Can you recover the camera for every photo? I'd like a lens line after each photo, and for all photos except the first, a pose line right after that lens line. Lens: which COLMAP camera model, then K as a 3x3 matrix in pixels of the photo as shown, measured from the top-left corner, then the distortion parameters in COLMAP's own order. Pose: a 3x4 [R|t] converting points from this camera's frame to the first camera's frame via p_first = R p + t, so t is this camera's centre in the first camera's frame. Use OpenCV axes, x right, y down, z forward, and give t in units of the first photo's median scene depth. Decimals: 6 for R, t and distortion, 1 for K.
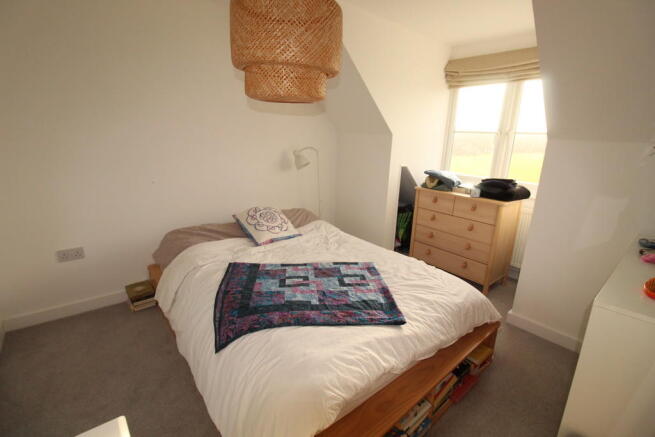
lens RADIAL K [[305.6, 0, 327.3], [0, 305.6, 218.1], [0, 0, 1]] dist [-0.015600, -0.000055]
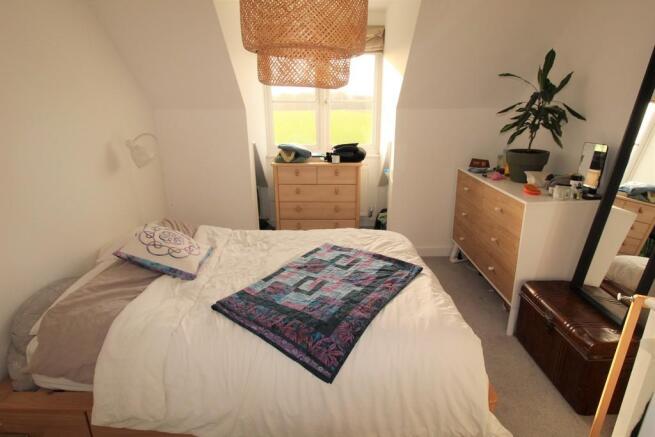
lens RADIAL K [[365.9, 0, 328.3], [0, 365.9, 219.1], [0, 0, 1]] dist [0.001058, -0.000153]
pose [[0.629008, -0.275741, 0.726853, -0.748330], [0.228774, 0.959235, 0.165921, -0.136709], [-0.742975, 0.061920, 0.666449, 0.206066]]
